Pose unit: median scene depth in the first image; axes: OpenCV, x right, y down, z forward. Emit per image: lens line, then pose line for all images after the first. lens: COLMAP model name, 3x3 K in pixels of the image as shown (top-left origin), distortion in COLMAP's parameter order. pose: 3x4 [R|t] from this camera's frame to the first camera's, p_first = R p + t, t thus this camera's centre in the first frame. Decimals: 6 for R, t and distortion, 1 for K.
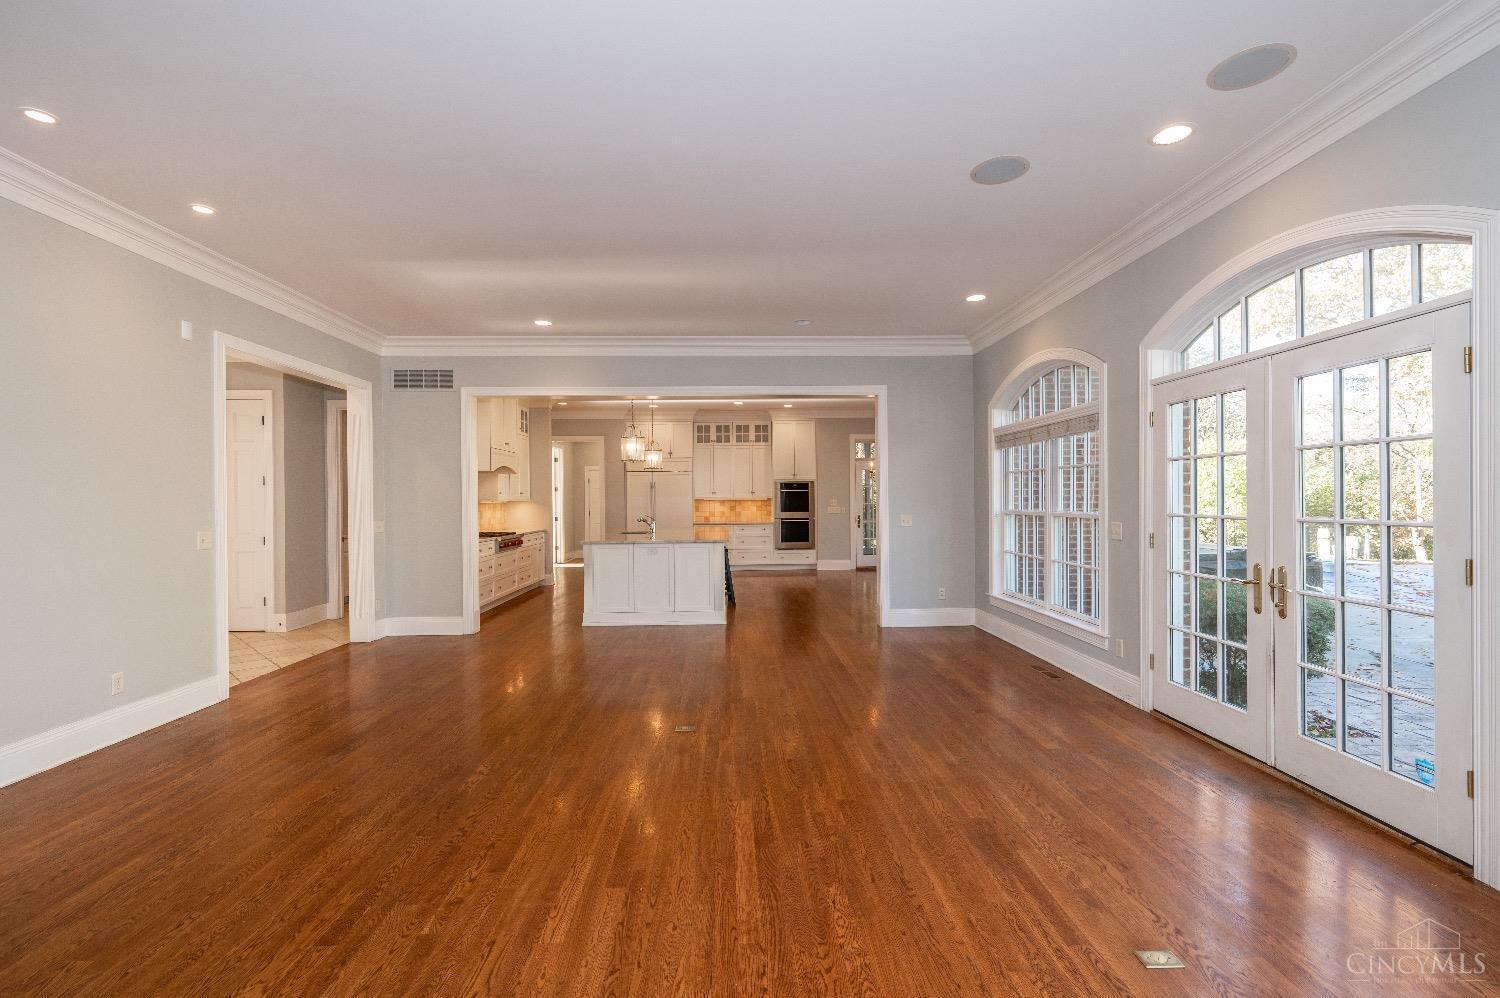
lens RADIAL K [[663.5, 0, 750.0], [0, 663.5, 499.0], [0, 0, 1]] dist [0.002913, 0.000319]
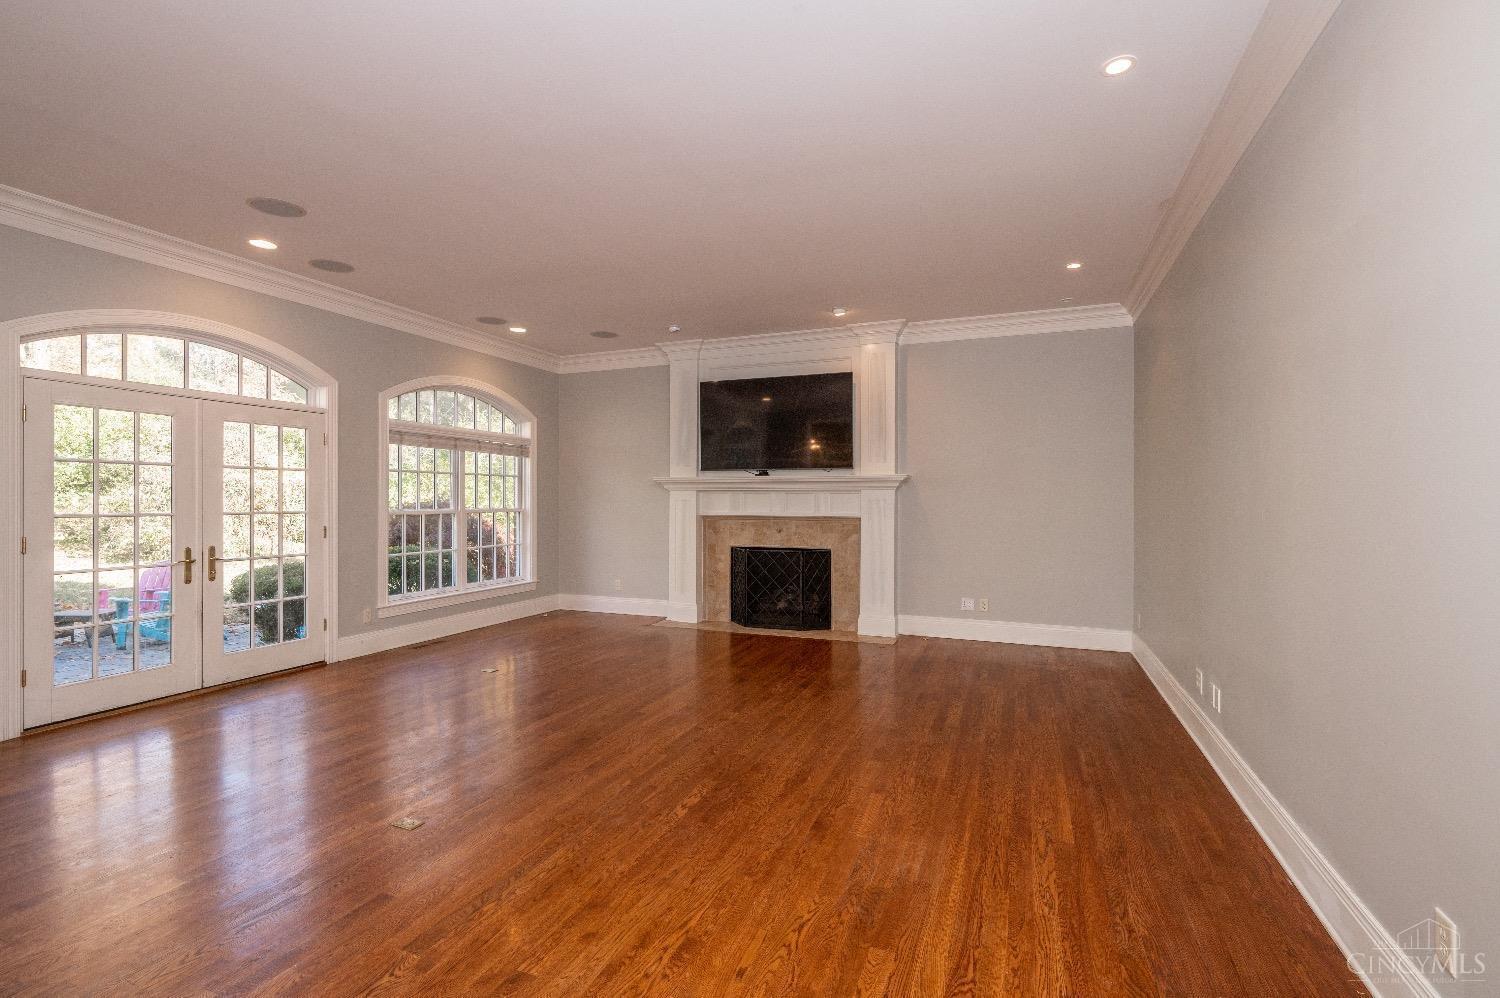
lens RADIAL K [[663.5, 0, 750.0], [0, 663.5, 499.0], [0, 0, 1]] dist [0.002913, 0.000319]
pose [[-0.911715, 0.008966, 0.410725, -0.894755], [0.007606, 0.999959, -0.004945, 0.013886], [-0.410753, -0.001385, -0.911746, 1.860605]]
